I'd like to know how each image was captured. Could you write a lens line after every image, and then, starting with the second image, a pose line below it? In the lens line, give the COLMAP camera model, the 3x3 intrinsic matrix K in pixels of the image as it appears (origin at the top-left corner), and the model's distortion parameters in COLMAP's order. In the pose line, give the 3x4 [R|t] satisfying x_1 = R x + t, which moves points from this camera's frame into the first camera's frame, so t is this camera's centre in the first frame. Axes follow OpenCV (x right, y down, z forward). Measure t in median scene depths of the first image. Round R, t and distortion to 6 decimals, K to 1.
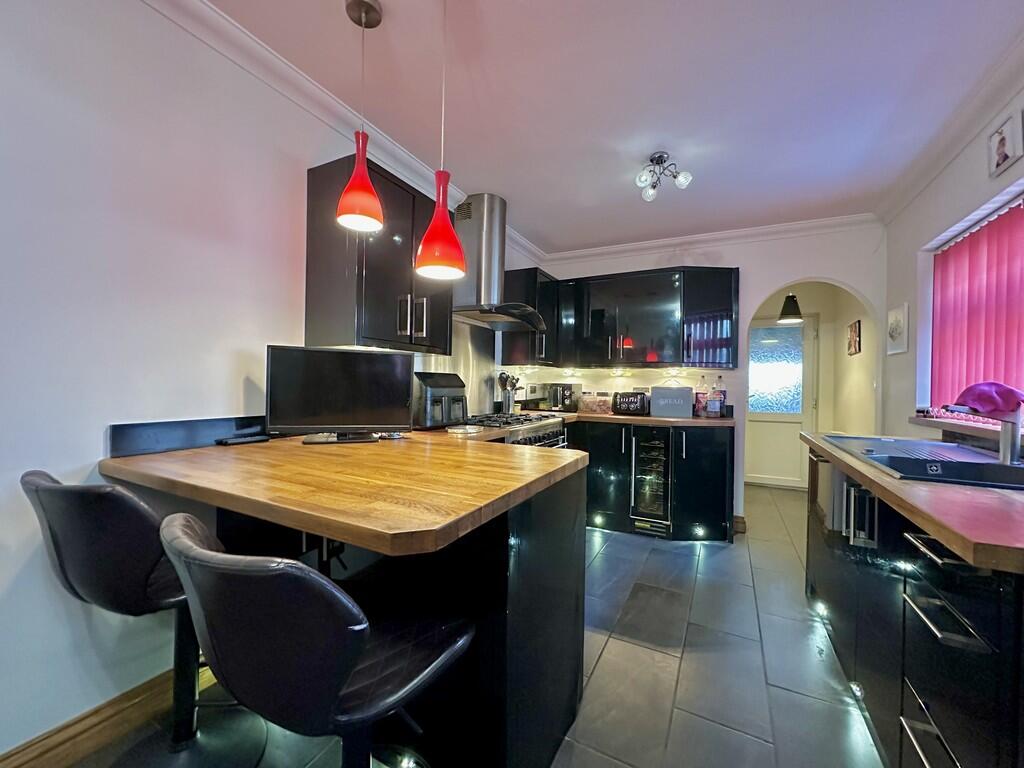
lens RADIAL K [[410.6, 0, 514.9], [0, 410.6, 380.9], [0, 0, 1]] dist [-0.001640, -0.000037]
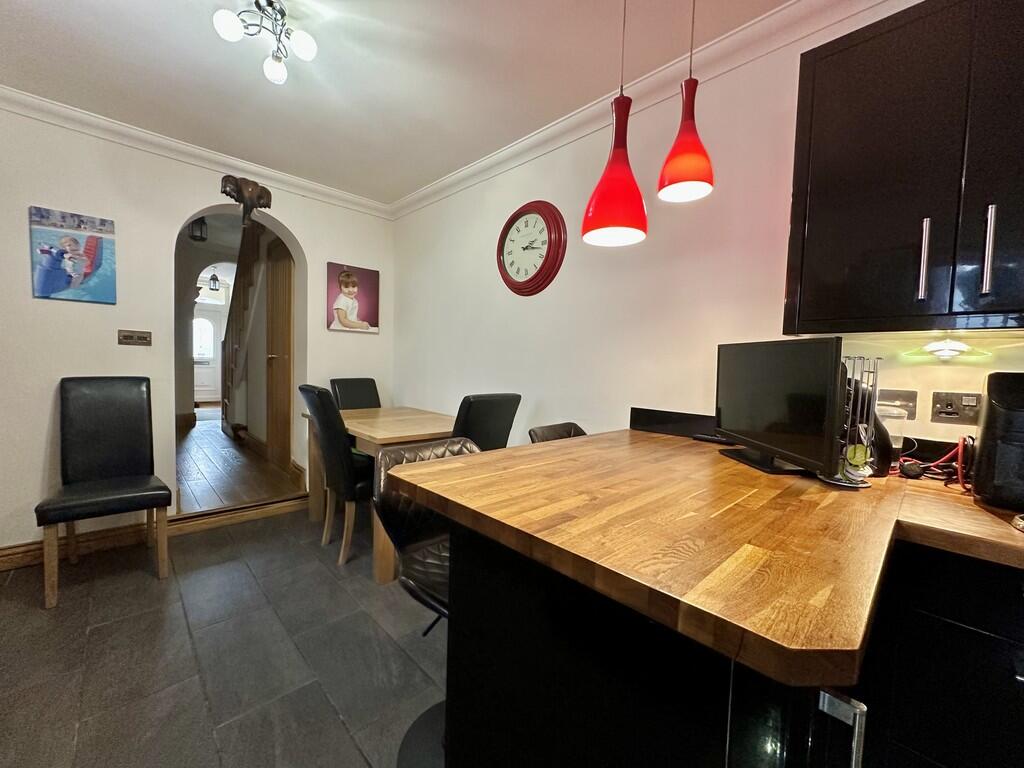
lens RADIAL K [[410.6, 0, 512.0], [0, 410.6, 385.6], [0, 0, 1]] dist [-0.001640, -0.000037]
pose [[-0.325427, 0.025287, -0.945229, 0.824007], [-0.038356, 0.998467, 0.039917, -0.019636], [0.944789, 0.049245, -0.323958, 1.474922]]
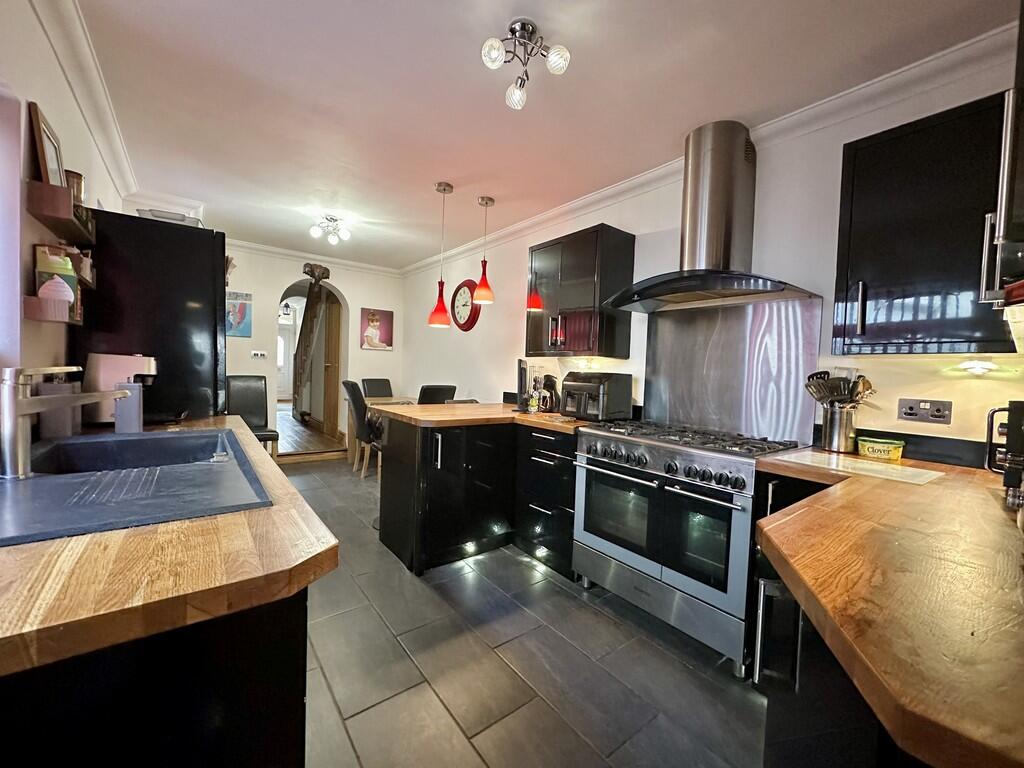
lens RADIAL K [[410.6, 0, 514.0], [0, 410.6, 383.9], [0, 0, 1]] dist [-0.001640, -0.000037]
pose [[-0.417874, -0.001452, -0.908504, 1.781587], [-0.044244, 0.998845, 0.018754, -0.010283], [0.907427, 0.048033, -0.417456, 2.566867]]
